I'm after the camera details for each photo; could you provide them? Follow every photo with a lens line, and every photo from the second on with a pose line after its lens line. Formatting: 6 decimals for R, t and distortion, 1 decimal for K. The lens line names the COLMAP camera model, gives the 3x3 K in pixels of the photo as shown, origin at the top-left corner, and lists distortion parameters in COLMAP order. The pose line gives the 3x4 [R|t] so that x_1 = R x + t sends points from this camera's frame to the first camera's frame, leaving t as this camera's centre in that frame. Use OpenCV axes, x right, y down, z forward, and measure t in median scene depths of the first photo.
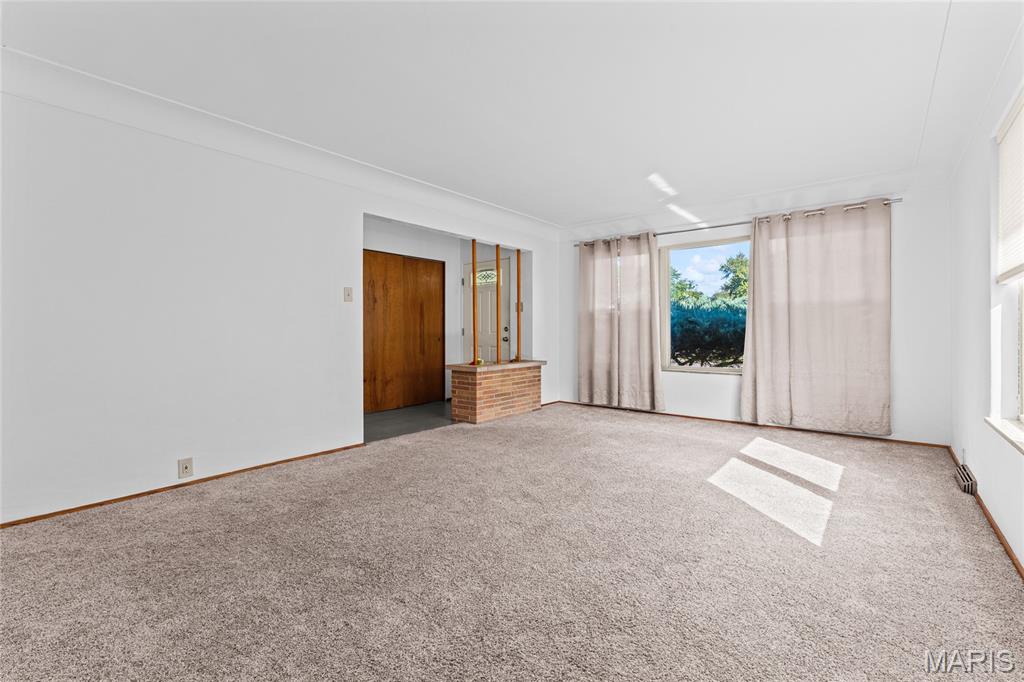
lens RADIAL K [[434.1, 0, 510.4], [0, 434.1, 325.1], [0, 0, 1]] dist [0.001189, -0.001068]
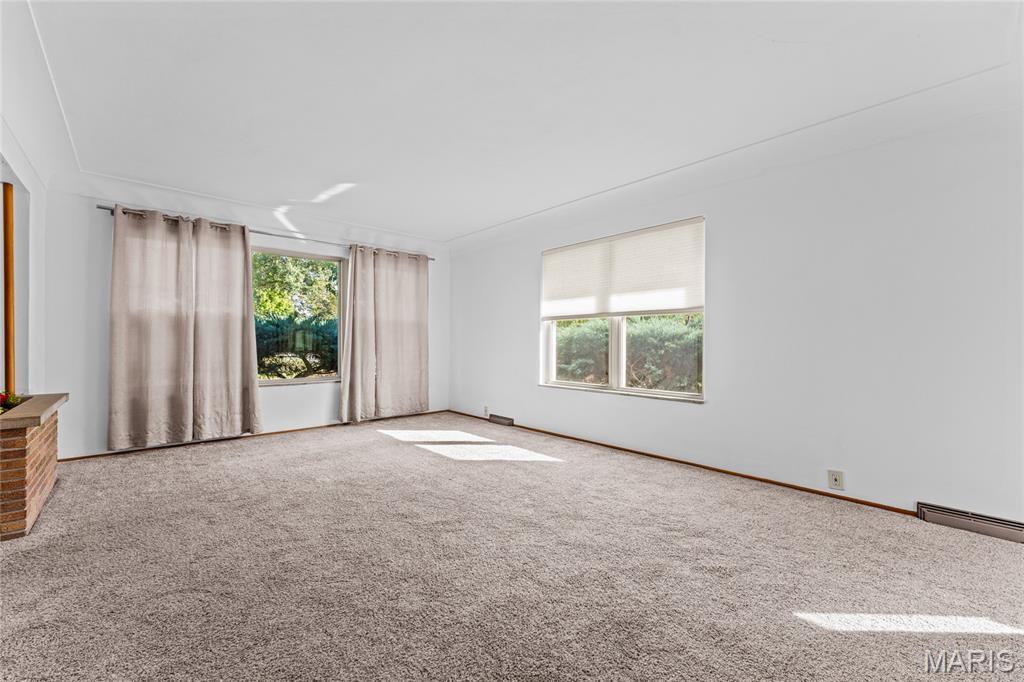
lens RADIAL K [[421.5, 0, 491.2], [0, 421.5, 341.2], [0, 0, 1]] dist [-0.001785, 0.000015]
pose [[0.170661, 0.001412, 0.985329, -0.394093], [-0.016040, 0.999870, 0.001346, 0.002775], [-0.985199, -0.016034, 0.170662, 0.362396]]
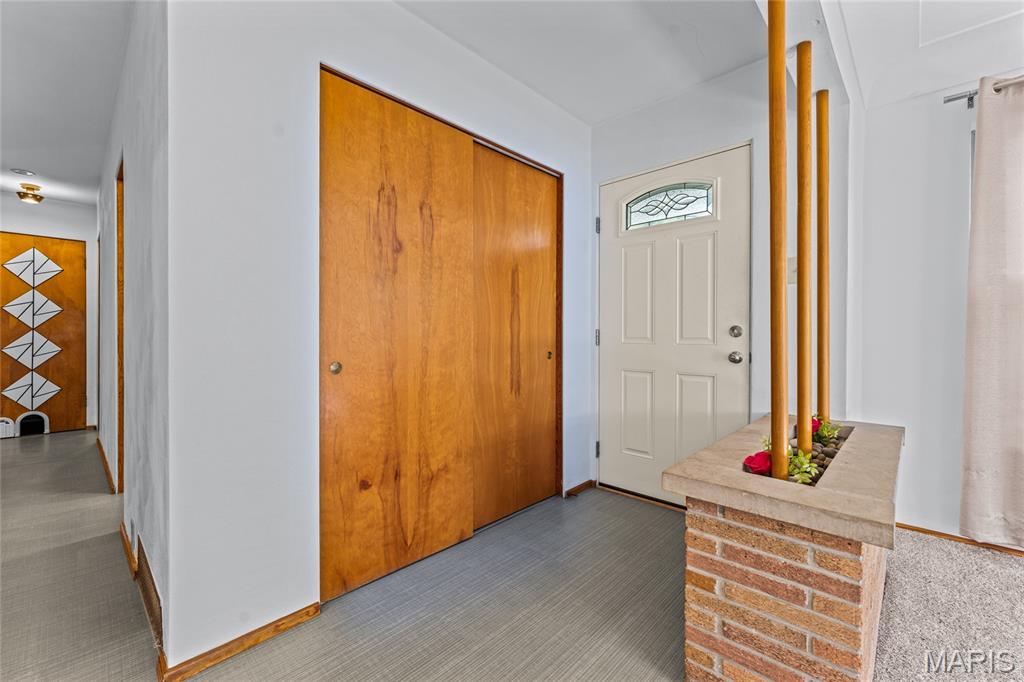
lens RADIAL K [[421.5, 0, 519.5], [0, 421.5, 337.4], [0, 0, 1]] dist [-0.001785, 0.000015]
pose [[0.998318, 0.005046, -0.057760, -0.202298], [-0.003856, 0.999779, 0.020687, 0.008288], [0.057851, -0.020429, 0.998116, 0.692087]]
